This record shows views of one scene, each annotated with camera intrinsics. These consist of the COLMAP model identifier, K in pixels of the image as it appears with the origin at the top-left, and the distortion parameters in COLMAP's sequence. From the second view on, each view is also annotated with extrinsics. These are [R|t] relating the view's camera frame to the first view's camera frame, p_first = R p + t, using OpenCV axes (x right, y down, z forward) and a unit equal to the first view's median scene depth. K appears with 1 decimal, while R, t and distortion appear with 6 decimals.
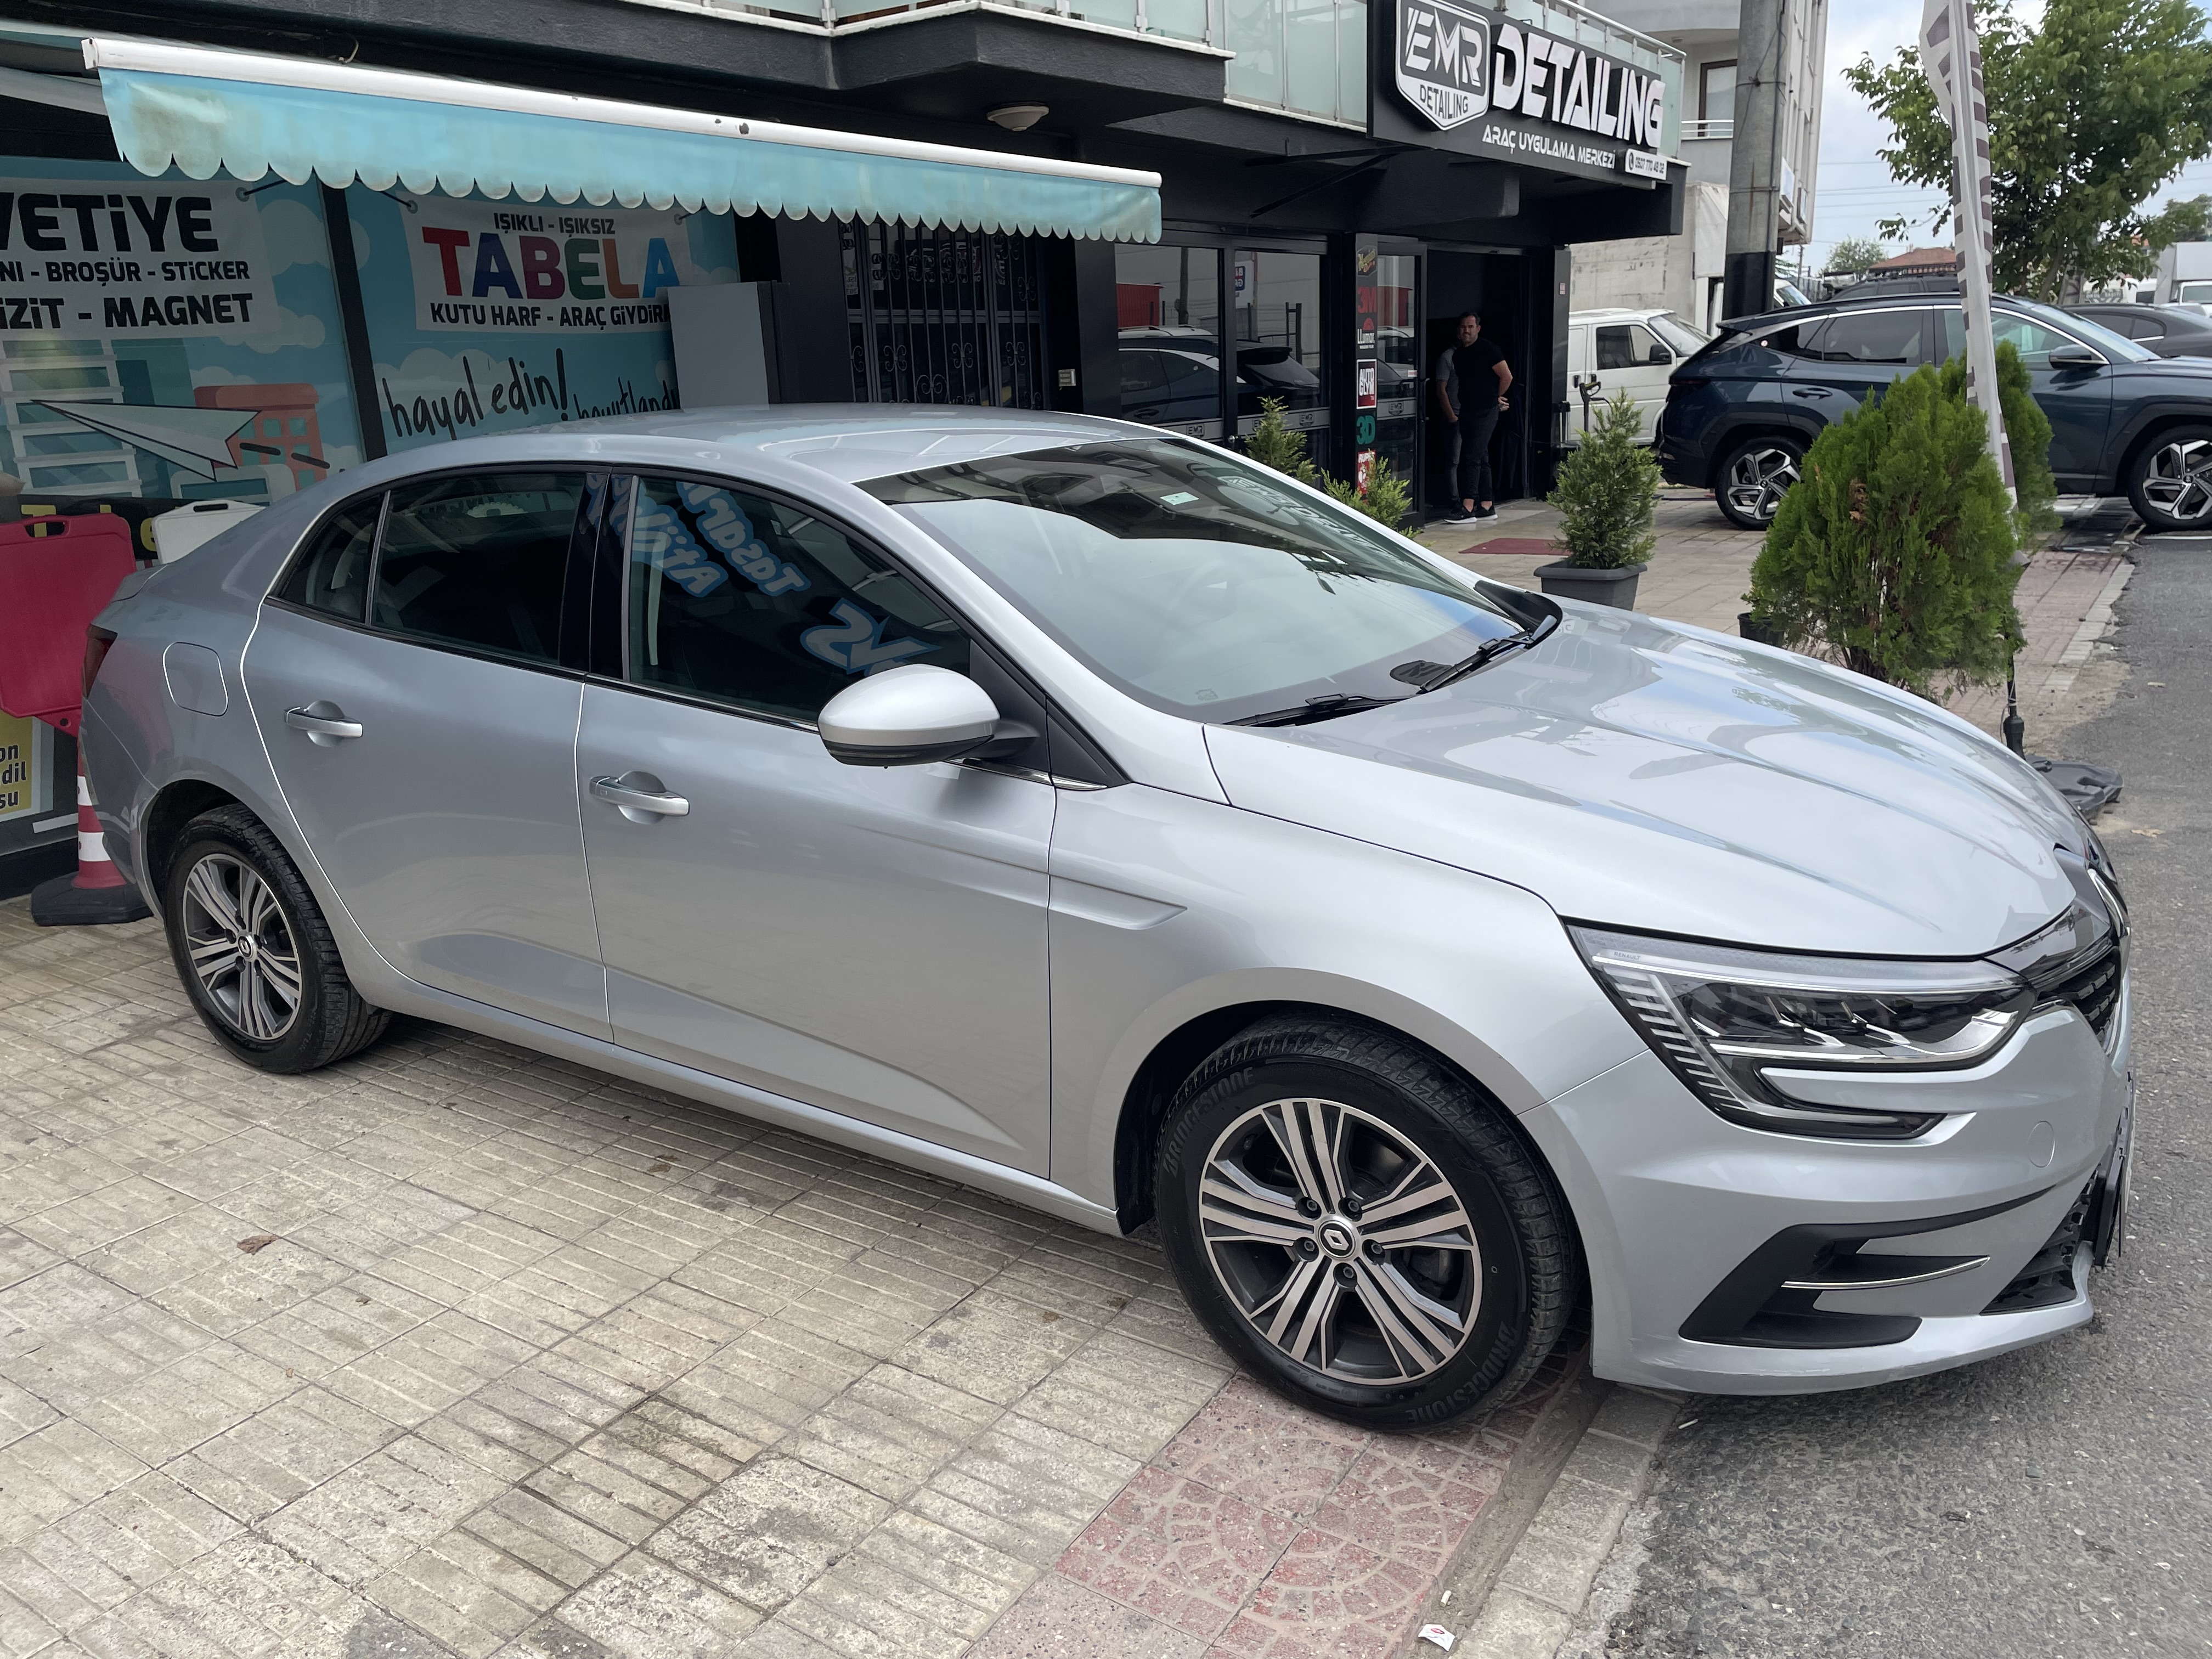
lens RADIAL K [[1667.4, 0, 1107.1], [0, 1667.4, 834.5], [0, 0, 1]] dist [0.093422, -0.119636]
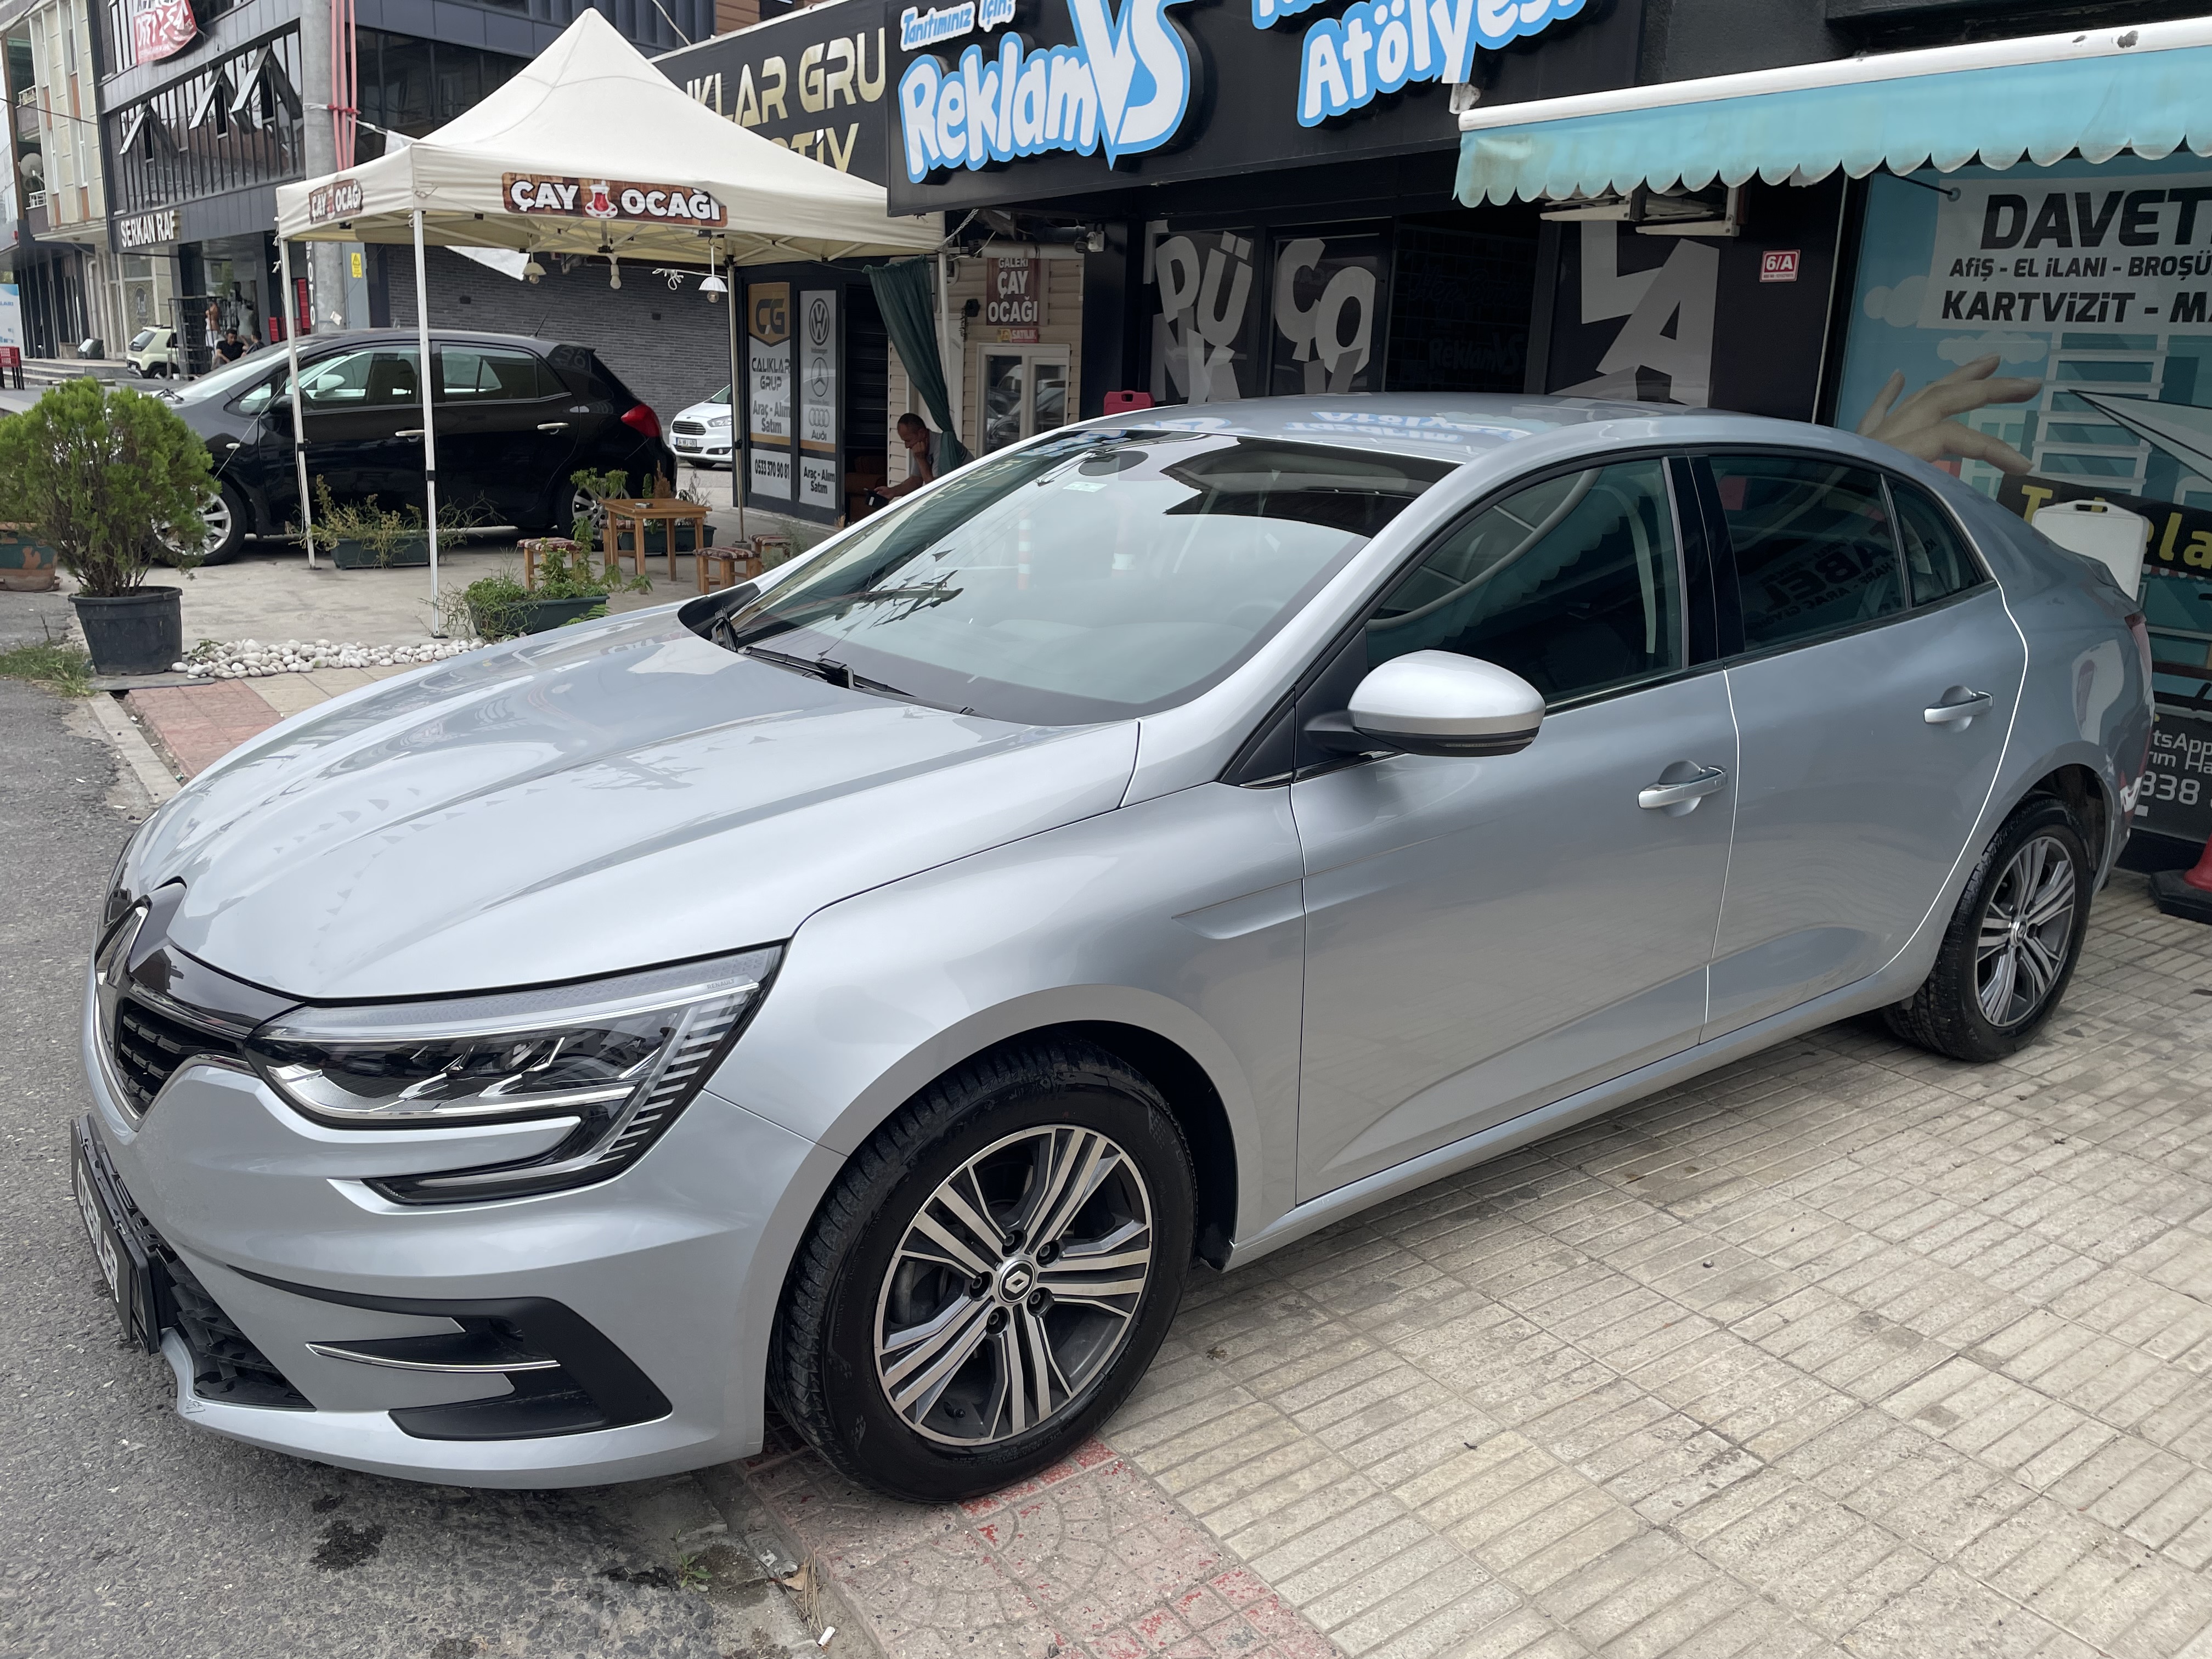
lens RADIAL K [[1667.4, 0, 1124.1], [0, 1667.4, 821.3], [0, 0, 1]] dist [0.093422, -0.119636]
pose [[-0.348207, 0.266264, -0.898808, 0.581300], [-0.278895, 0.885969, 0.370507, -0.241520], [0.894969, 0.379686, -0.234241, 0.809953]]
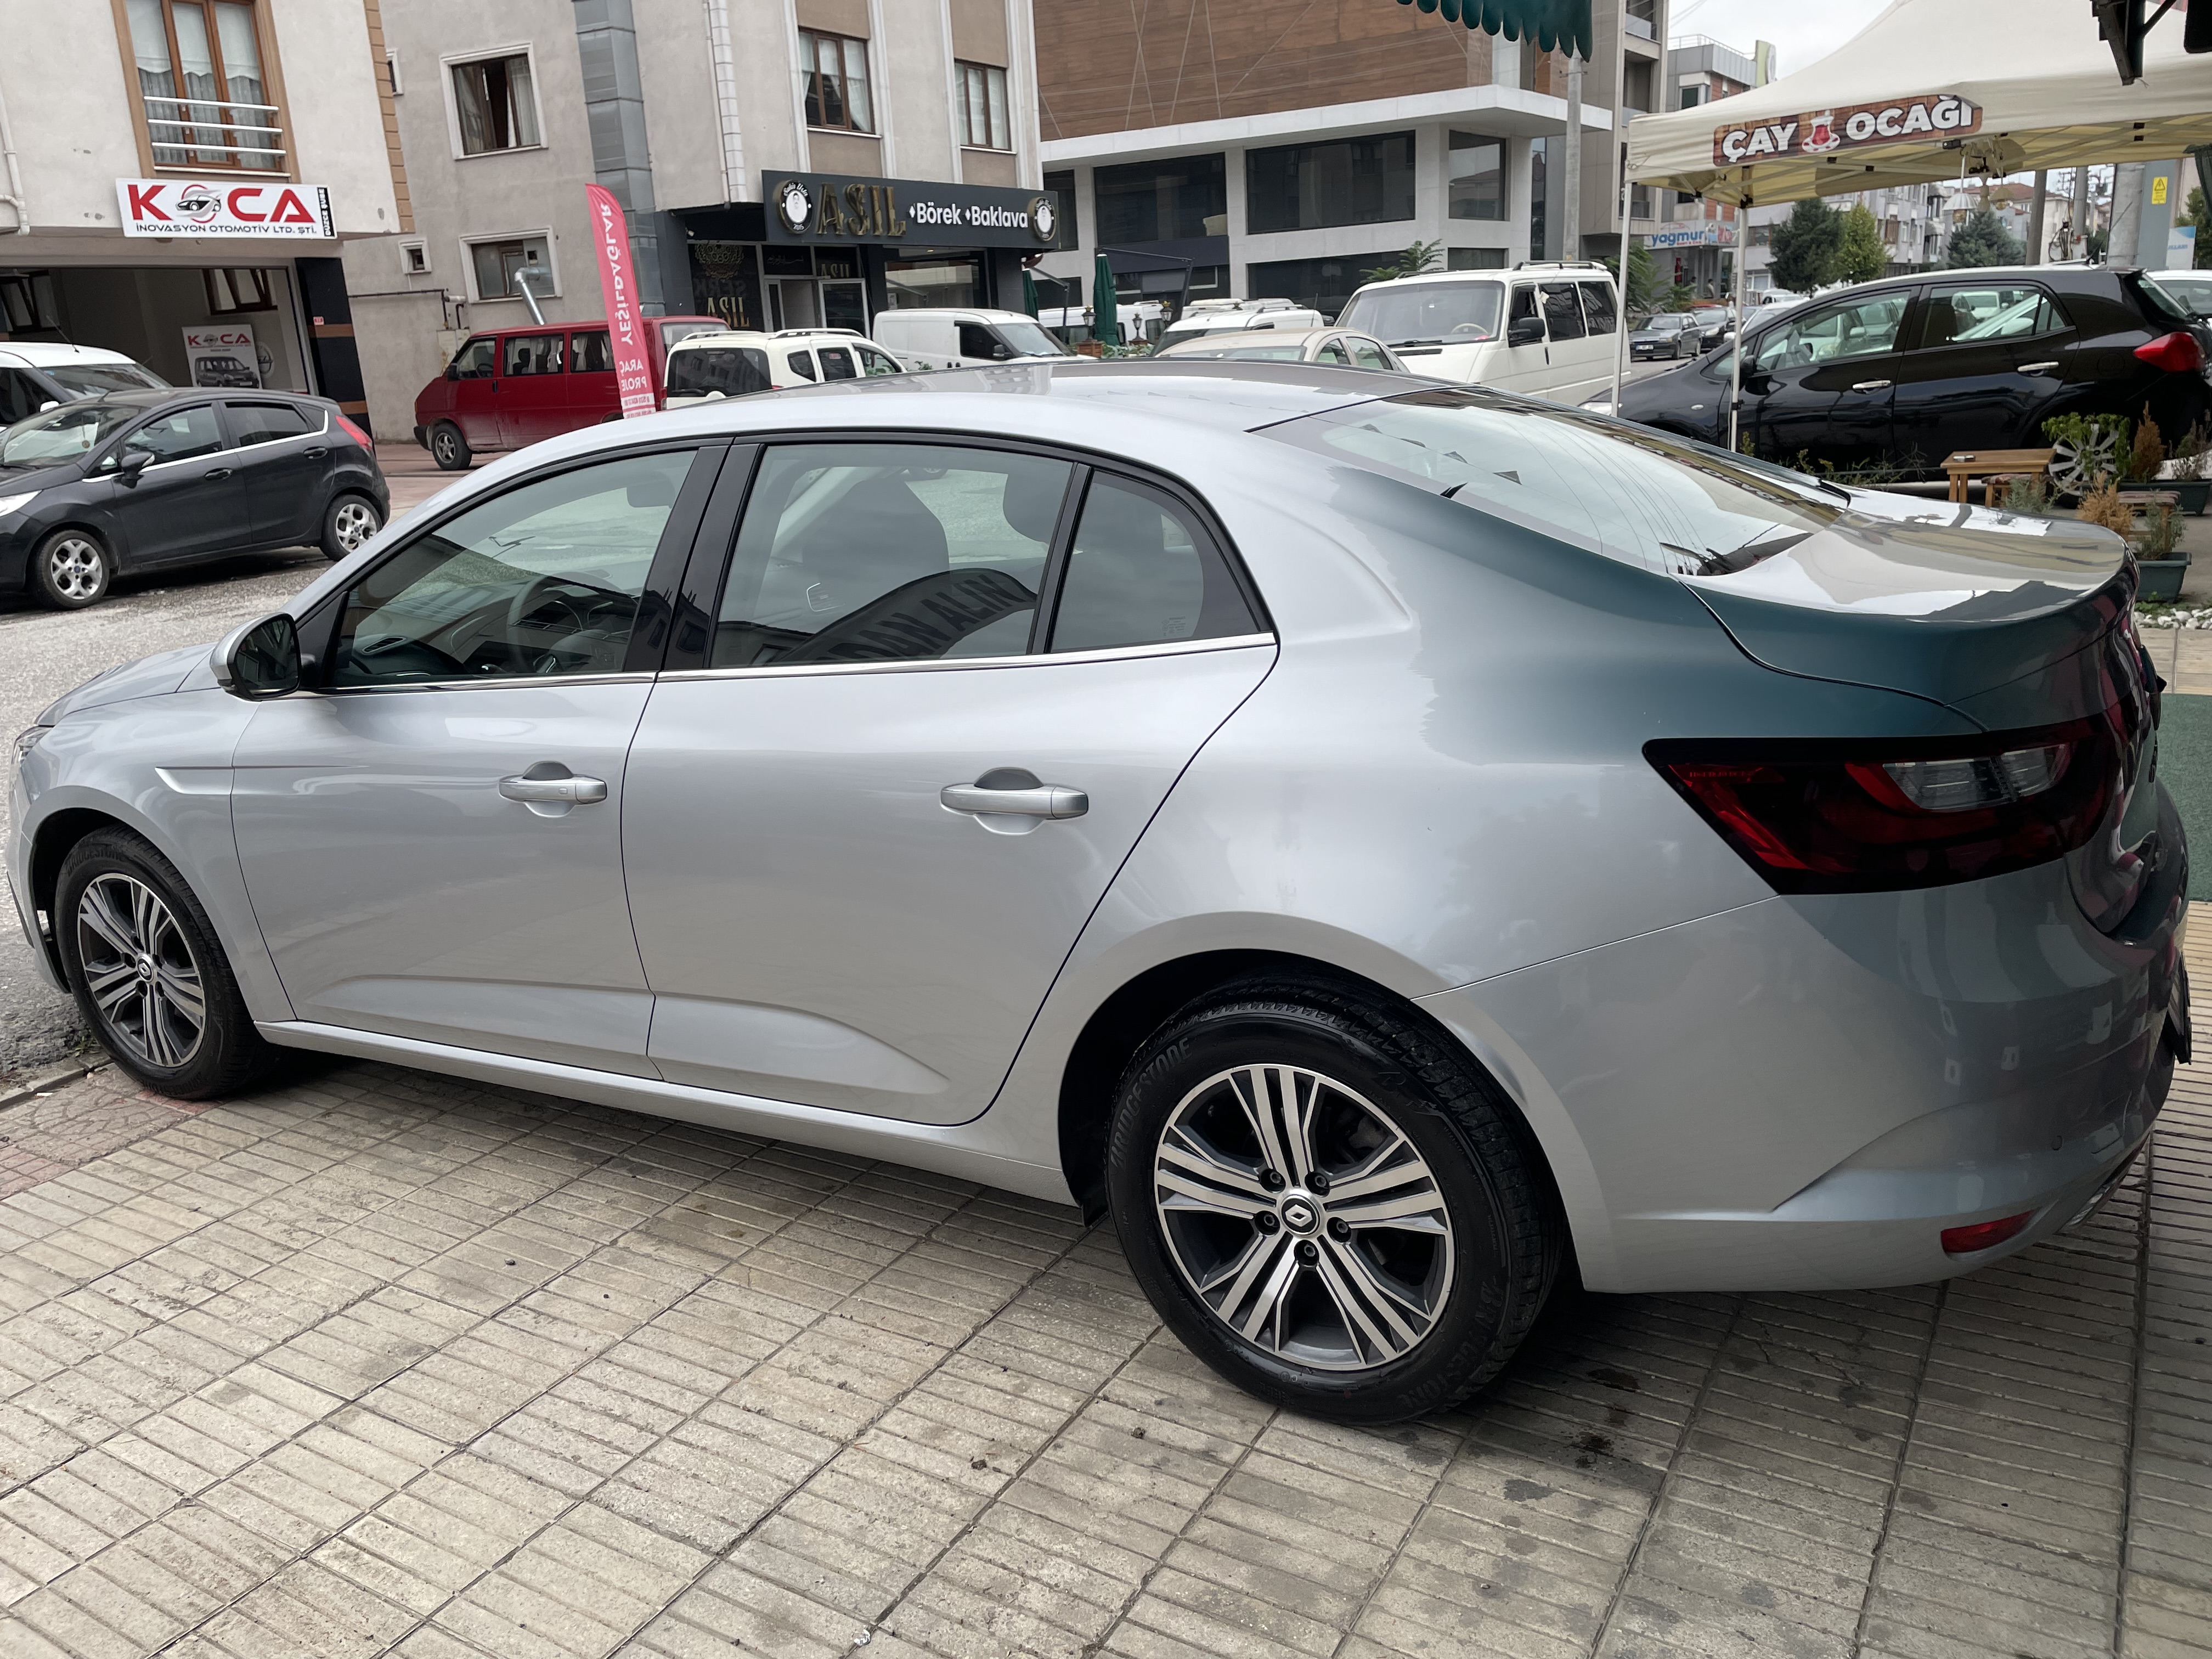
lens RADIAL K [[1667.4, 0, 1094.6], [0, 1667.4, 811.6], [0, 0, 1]] dist [0.093422, -0.119636]
pose [[-0.994167, 0.107815, -0.002663, -0.150115], [0.090717, 0.849343, 0.519987, -0.358169], [0.058324, 0.516713, -0.854170, 1.315977]]
